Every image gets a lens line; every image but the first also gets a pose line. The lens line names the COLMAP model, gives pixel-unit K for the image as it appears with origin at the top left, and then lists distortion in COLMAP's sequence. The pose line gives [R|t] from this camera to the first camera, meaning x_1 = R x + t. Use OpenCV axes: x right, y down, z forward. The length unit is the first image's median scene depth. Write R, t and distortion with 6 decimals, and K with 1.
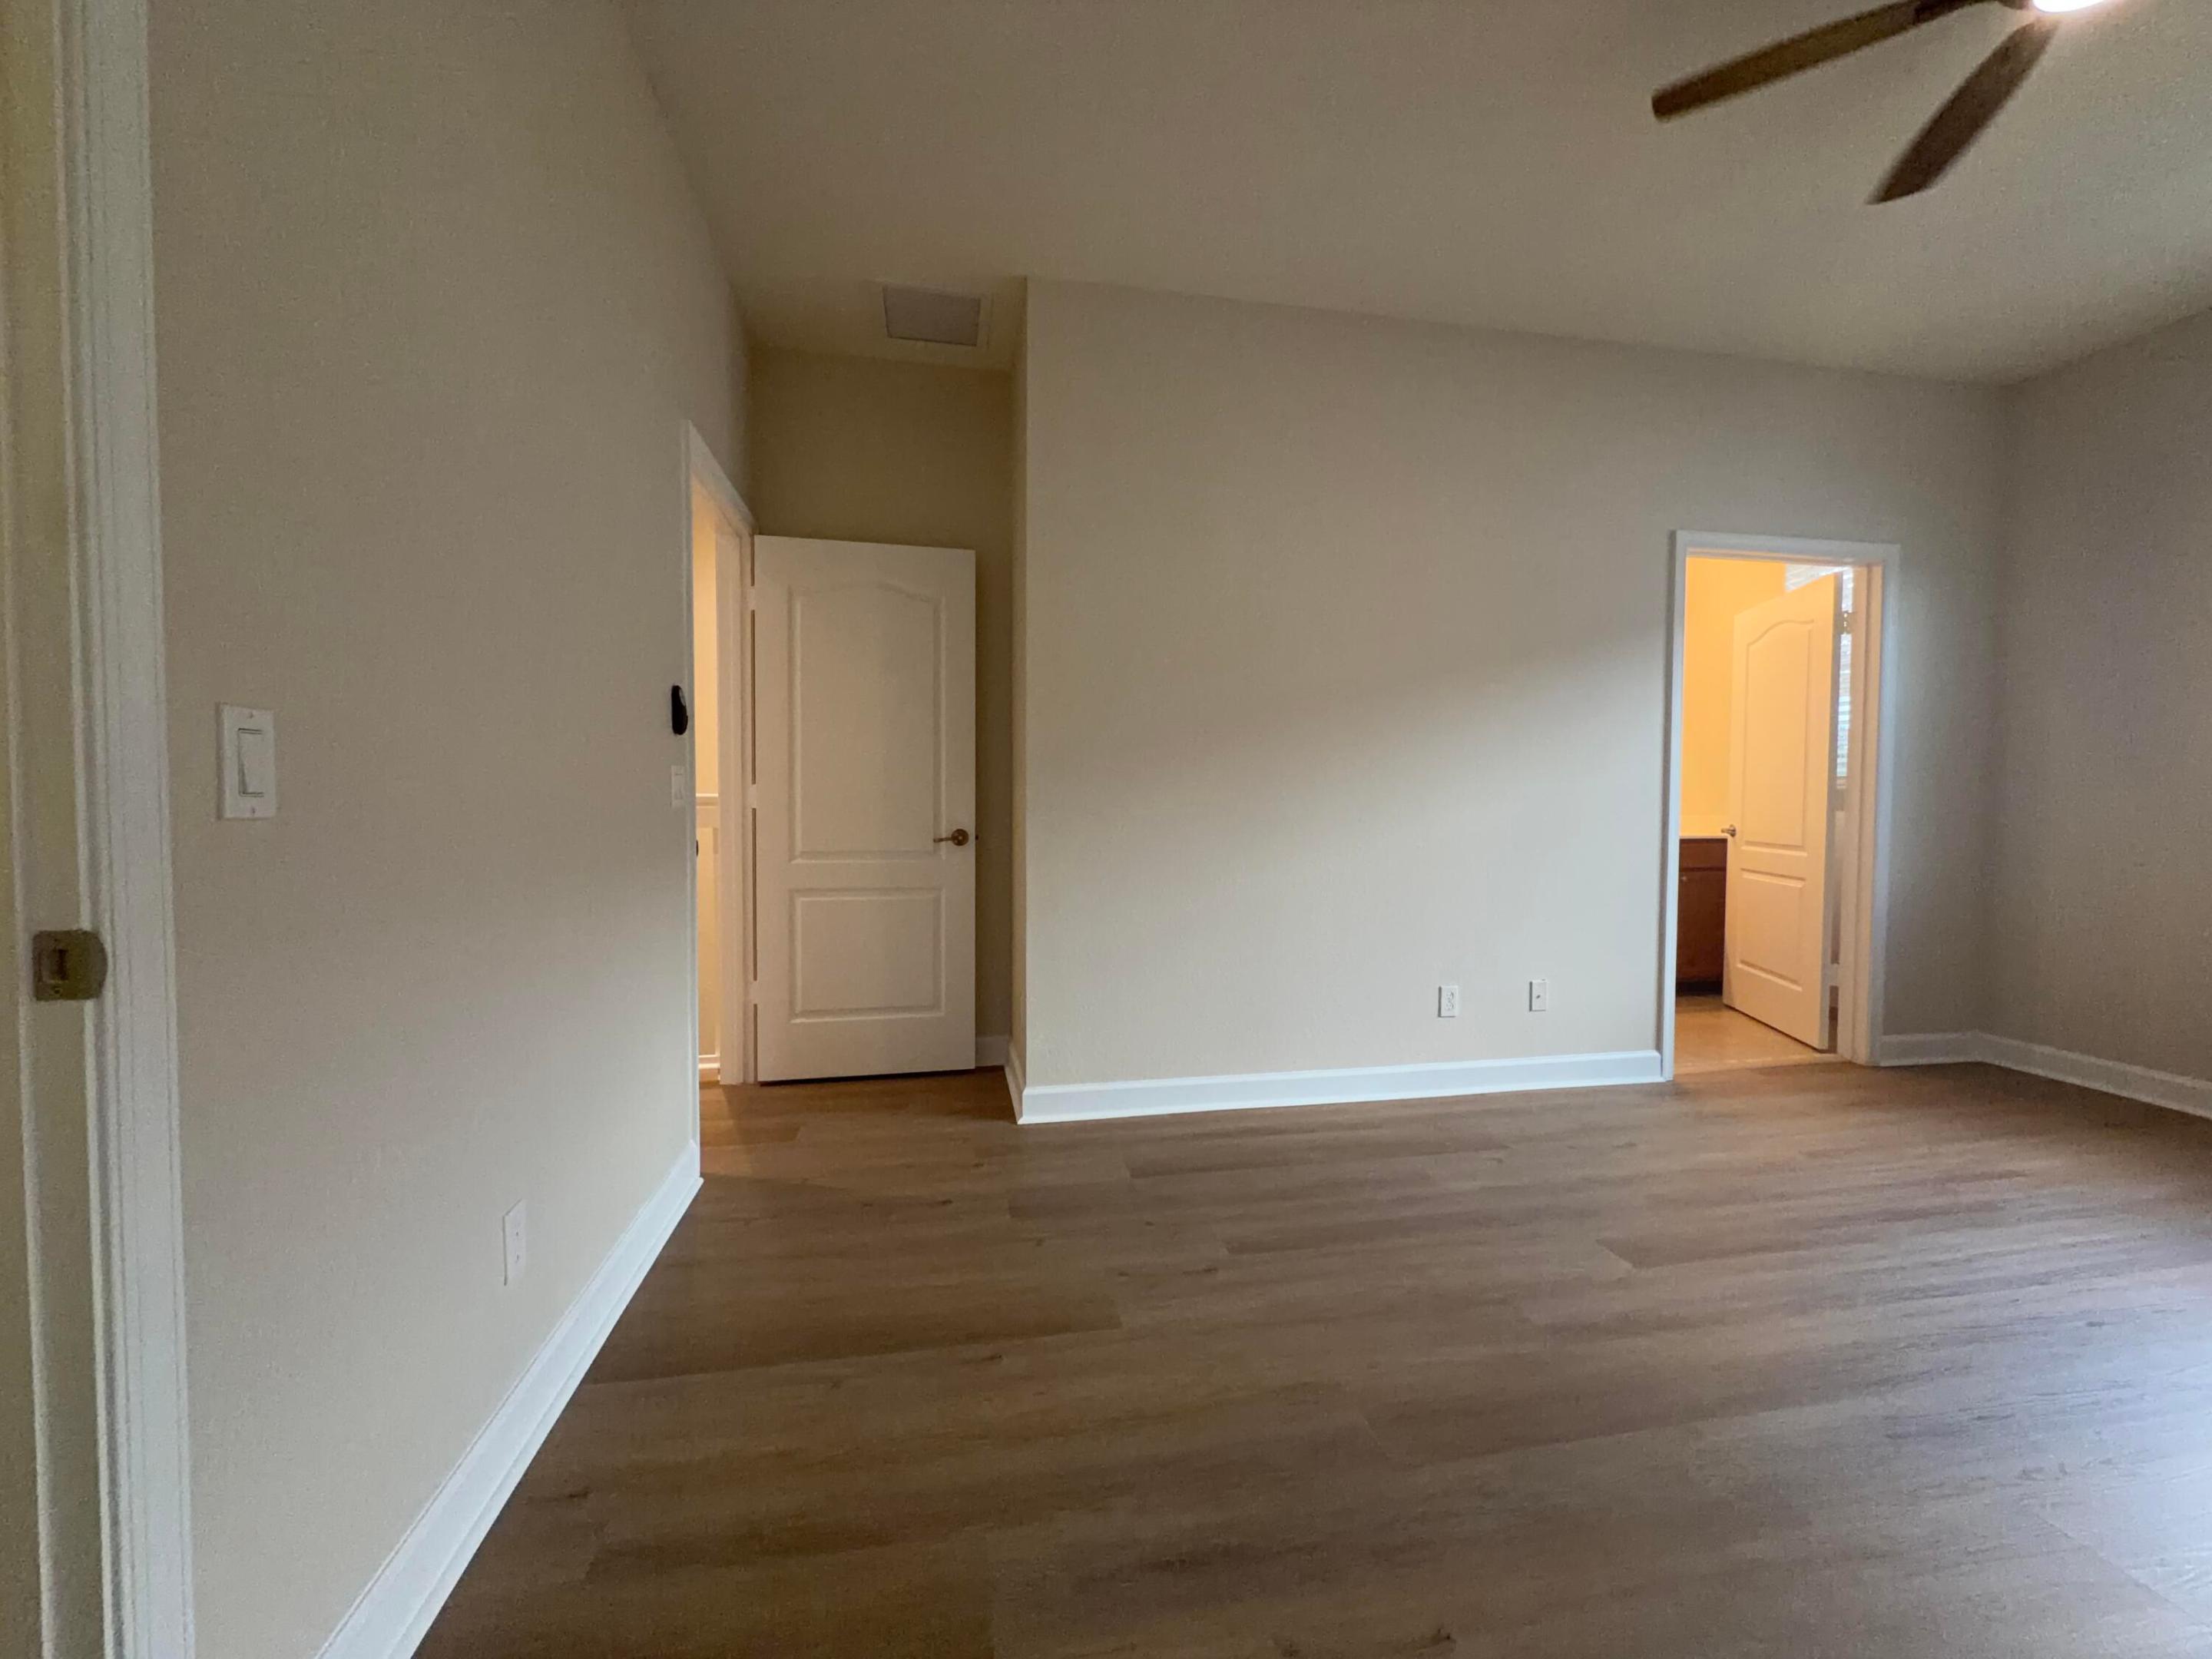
lens RADIAL K [[883.7, 0, 1106.0], [0, 883.7, 829.5], [0, 0, 1]] dist [-0.000781, -0.000122]
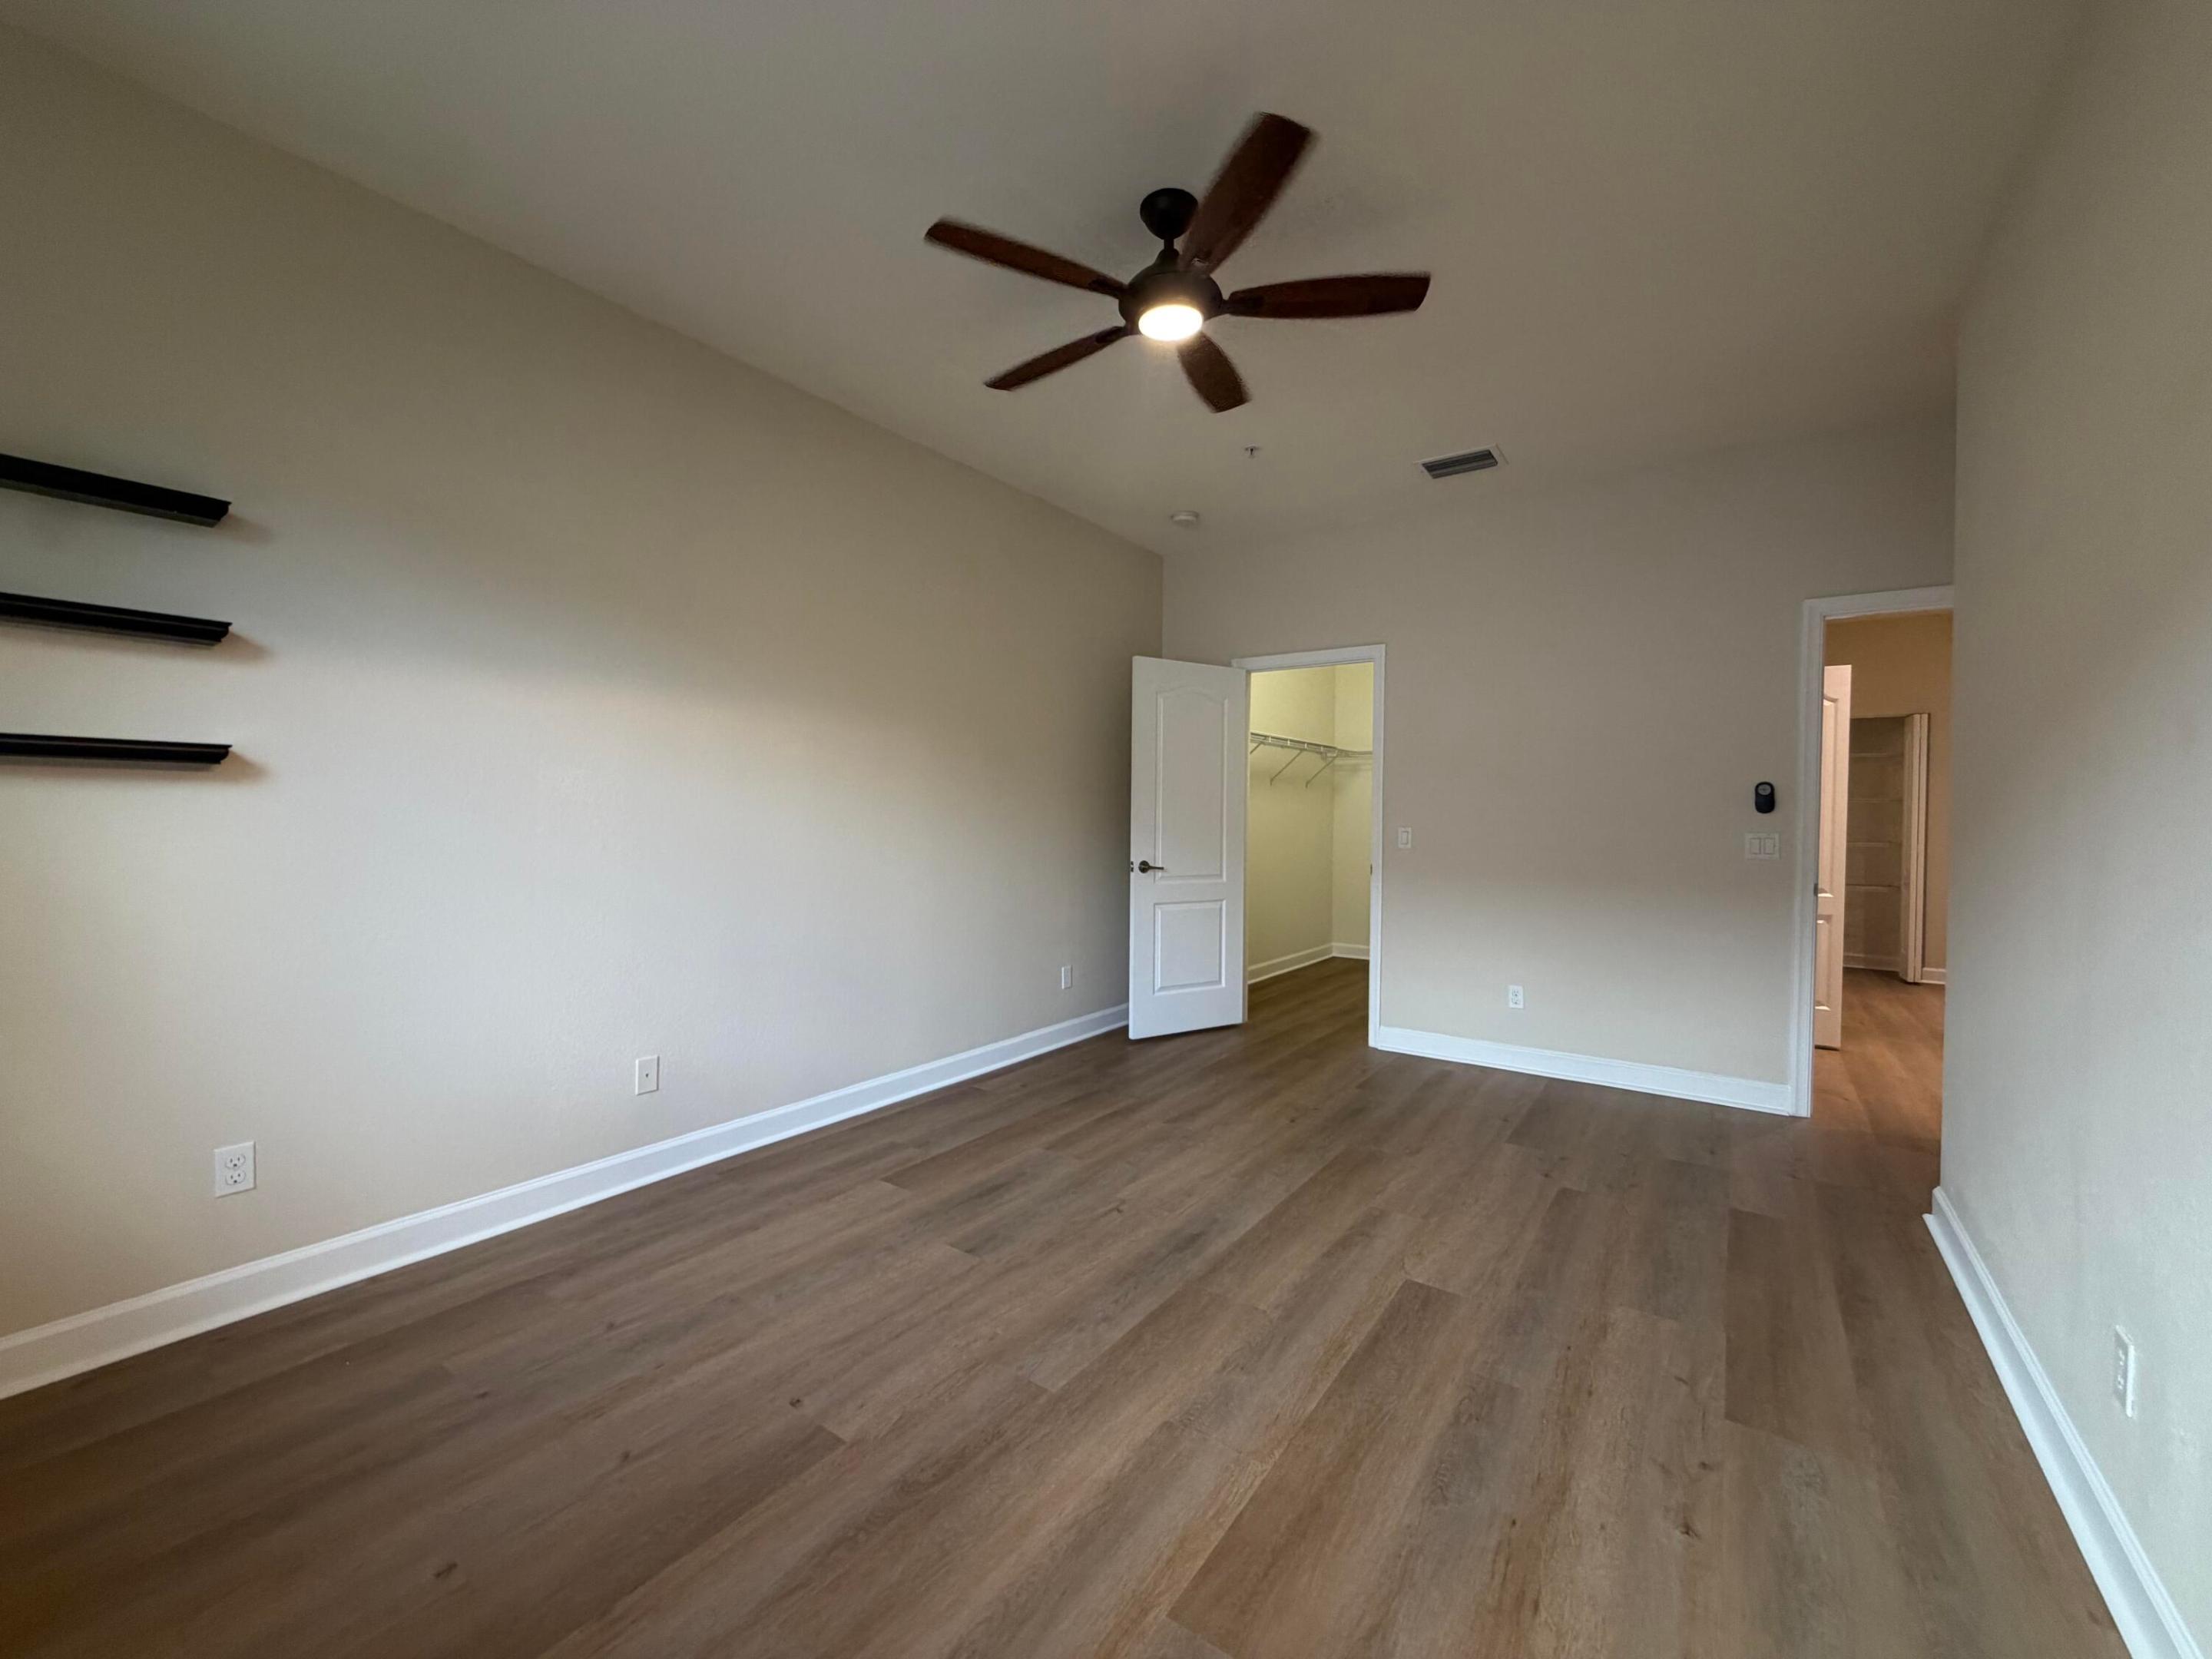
lens RADIAL K [[883.7, 0, 1106.0], [0, 883.7, 829.5], [0, 0, 1]] dist [-0.000781, -0.000122]
pose [[-0.723272, -0.000041, -0.690563, 1.604067], [-0.035730, 0.998663, 0.037363, -0.105753], [0.689638, 0.051698, -0.722306, 1.466870]]
